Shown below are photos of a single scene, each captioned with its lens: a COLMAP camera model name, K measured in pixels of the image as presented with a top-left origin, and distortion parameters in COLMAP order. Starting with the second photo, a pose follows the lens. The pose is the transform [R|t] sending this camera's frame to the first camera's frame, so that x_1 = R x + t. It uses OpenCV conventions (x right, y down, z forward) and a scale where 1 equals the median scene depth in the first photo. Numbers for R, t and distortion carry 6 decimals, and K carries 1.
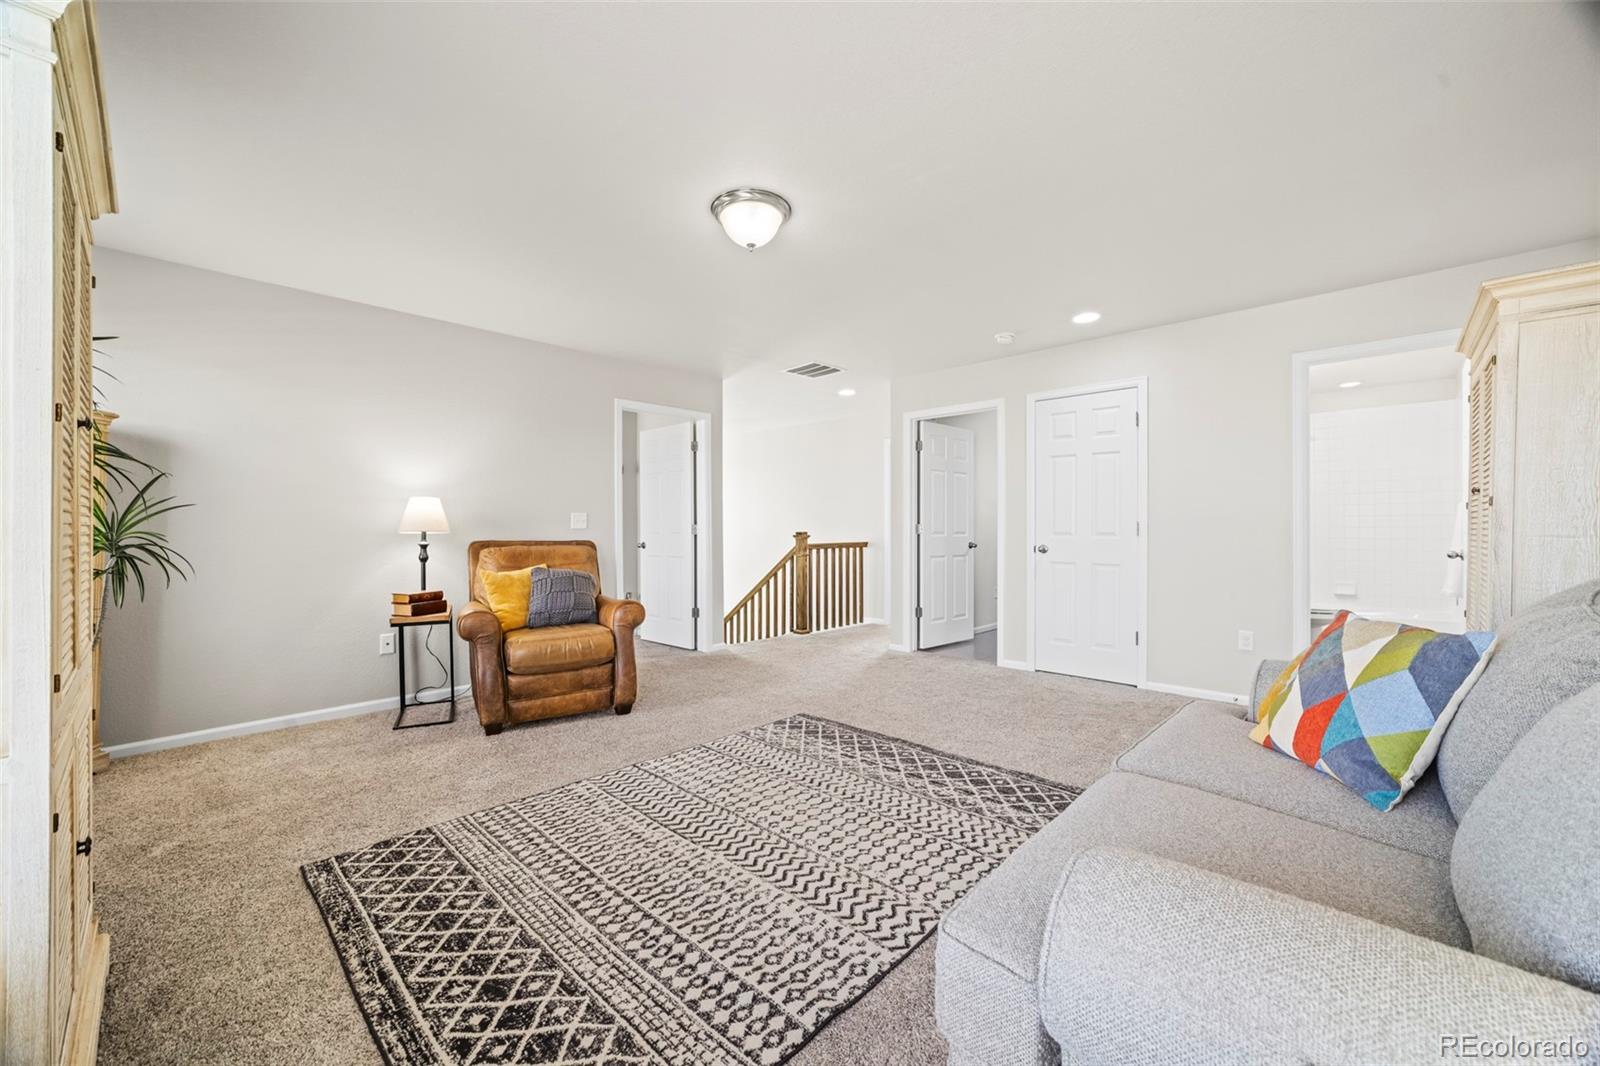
lens RADIAL K [[619.8, 0, 796.0], [0, 619.8, 535.7], [0, 0, 1]] dist [-0.008315, 0.001729]
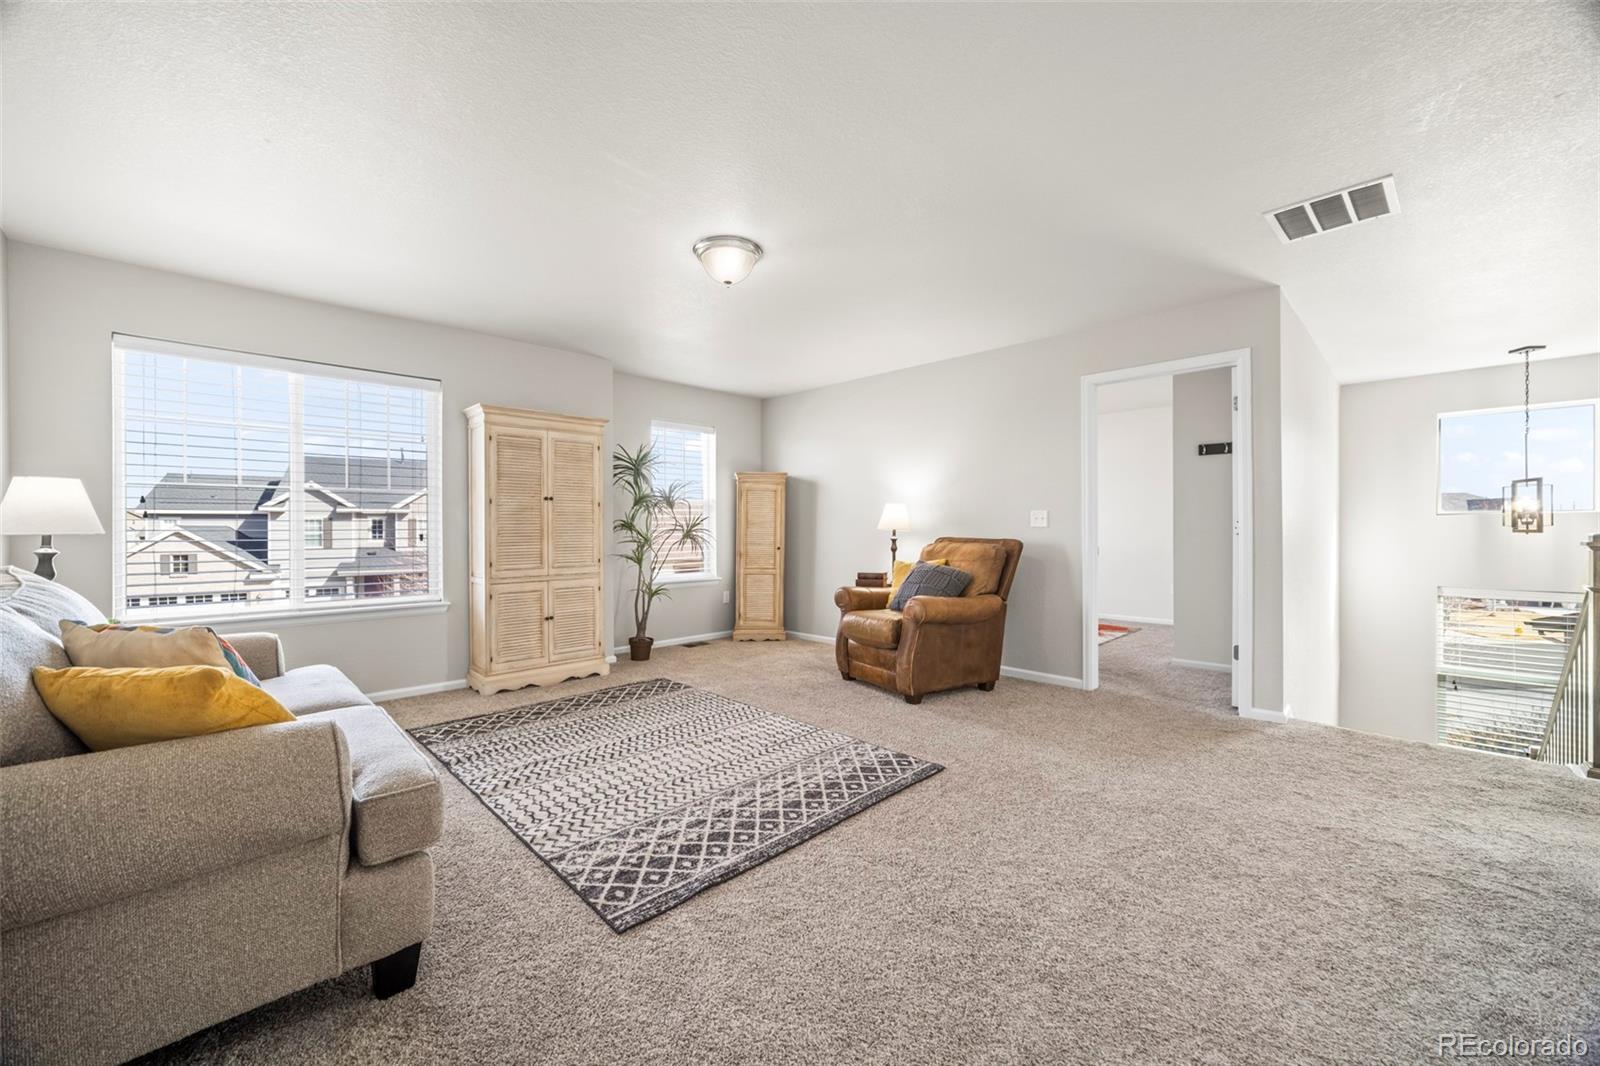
lens RADIAL K [[619.8, 0, 796.9], [0, 619.8, 527.1], [0, 0, 1]] dist [-0.008315, 0.001729]
pose [[-0.032116, -0.000317, -0.999484, 1.047927], [-0.006427, 0.999979, -0.000111, -0.014242], [0.999464, 0.006420, -0.032117, 1.119997]]
